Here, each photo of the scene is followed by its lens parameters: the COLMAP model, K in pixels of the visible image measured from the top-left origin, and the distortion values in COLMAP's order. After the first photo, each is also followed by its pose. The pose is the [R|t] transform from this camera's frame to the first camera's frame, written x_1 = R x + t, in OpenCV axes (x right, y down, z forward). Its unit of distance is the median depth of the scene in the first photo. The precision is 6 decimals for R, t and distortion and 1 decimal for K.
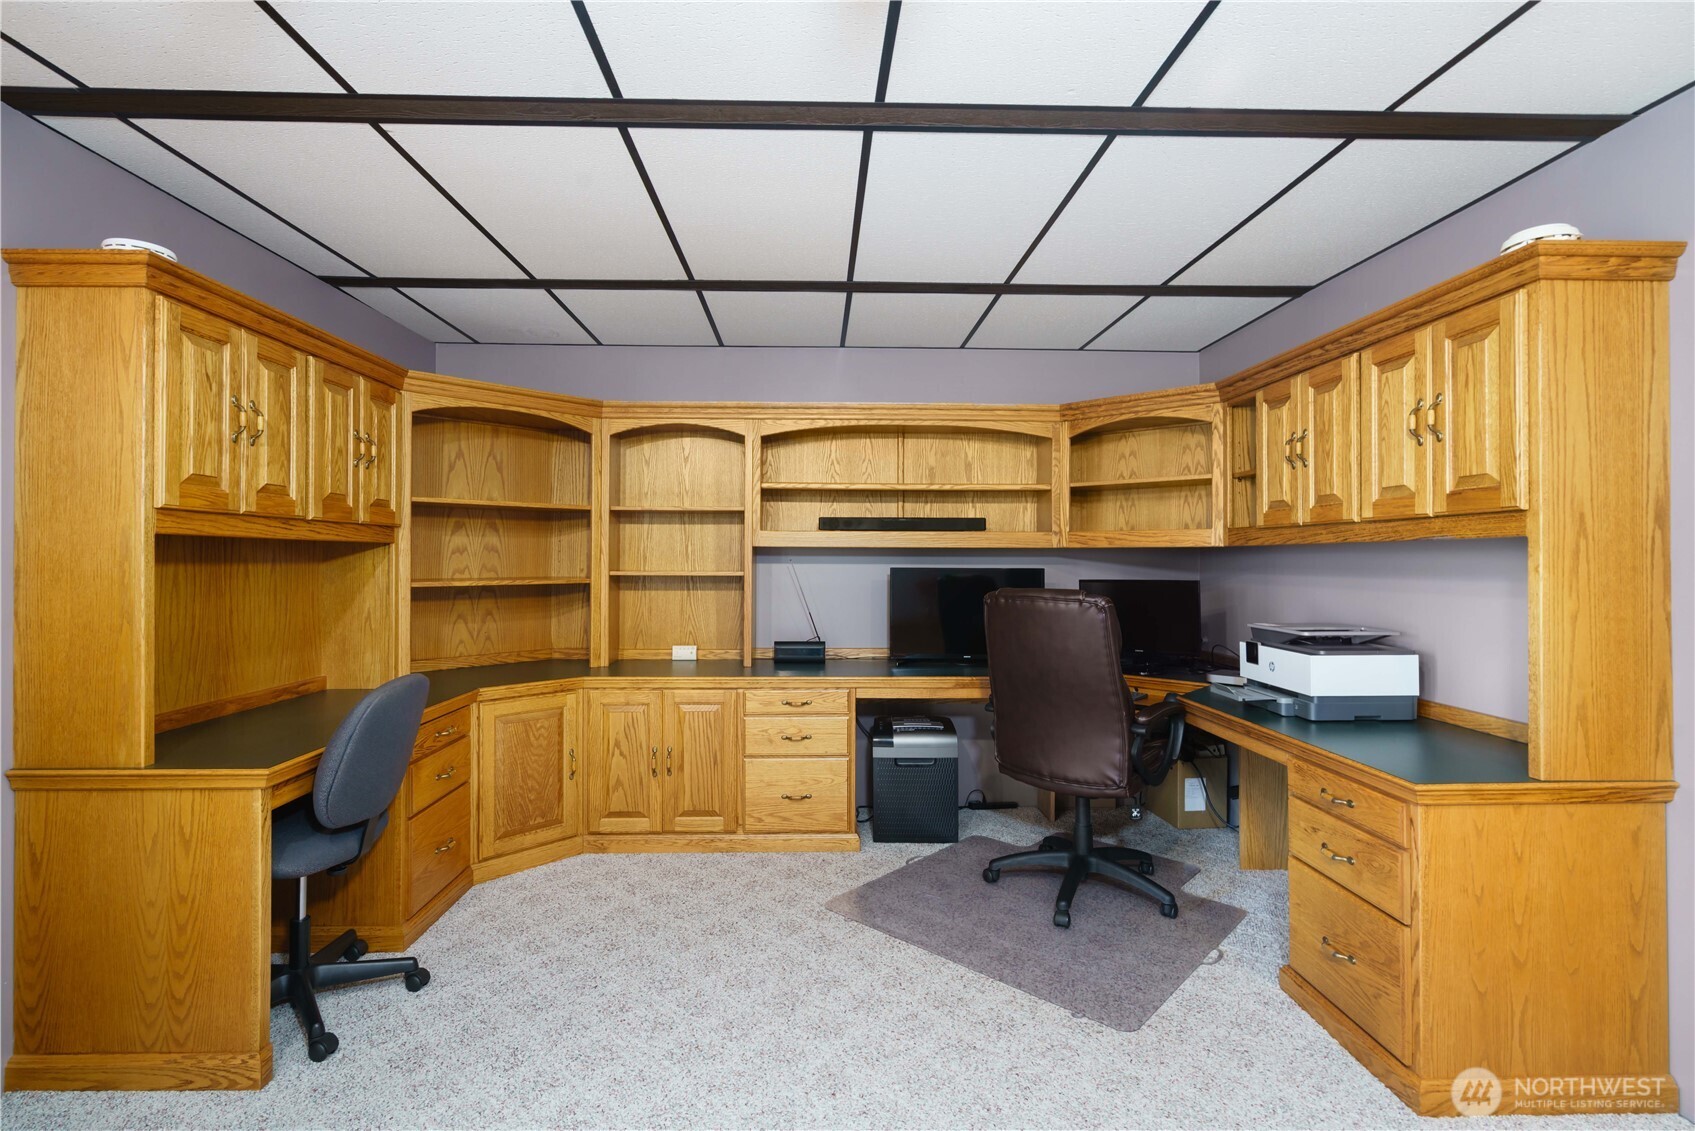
lens RADIAL K [[773.0, 0, 830.2], [0, 773.0, 556.6], [0, 0, 1]] dist [-0.012489, 0.005471]
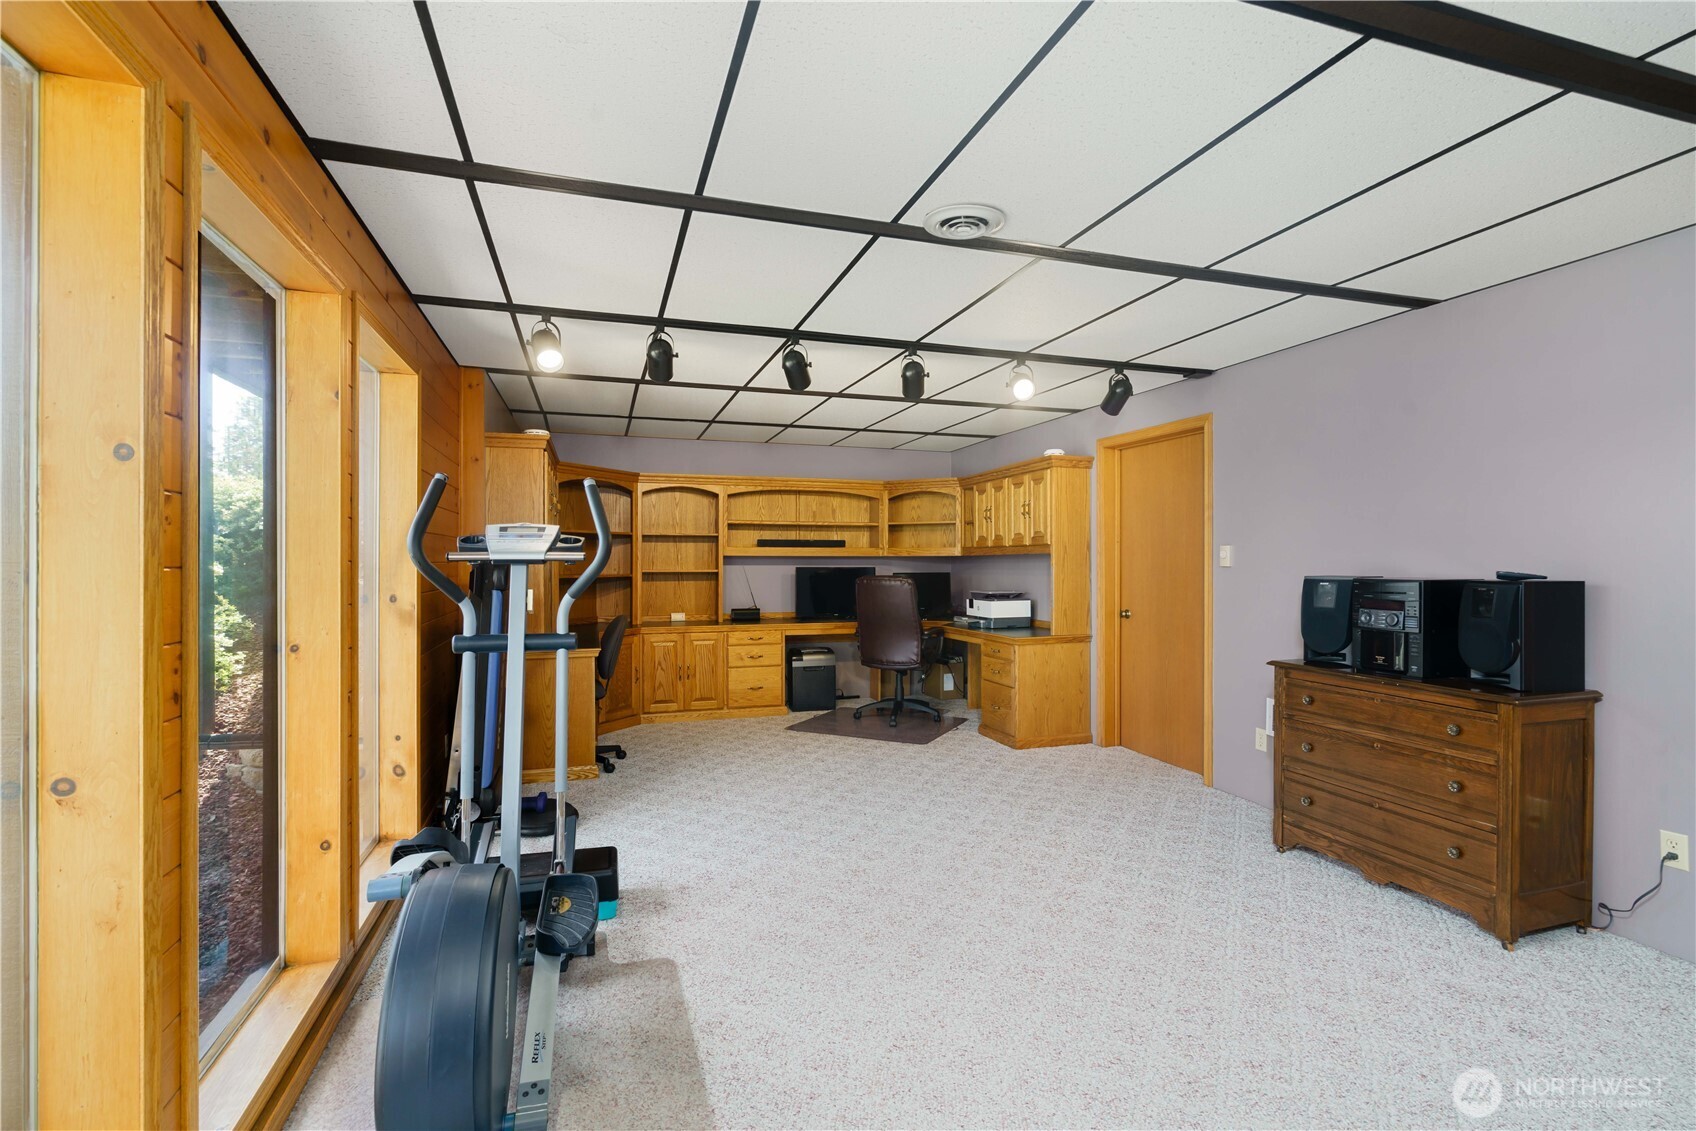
lens RADIAL K [[773.5, 0, 839.2], [0, 773.5, 564.6], [0, 0, 1]] dist [-0.012489, 0.005471]
pose [[0.957009, -0.003937, 0.290030, -0.395573], [0.002645, 0.999985, 0.004847, -0.000299], [-0.290045, -0.003871, 0.957005, -0.872909]]
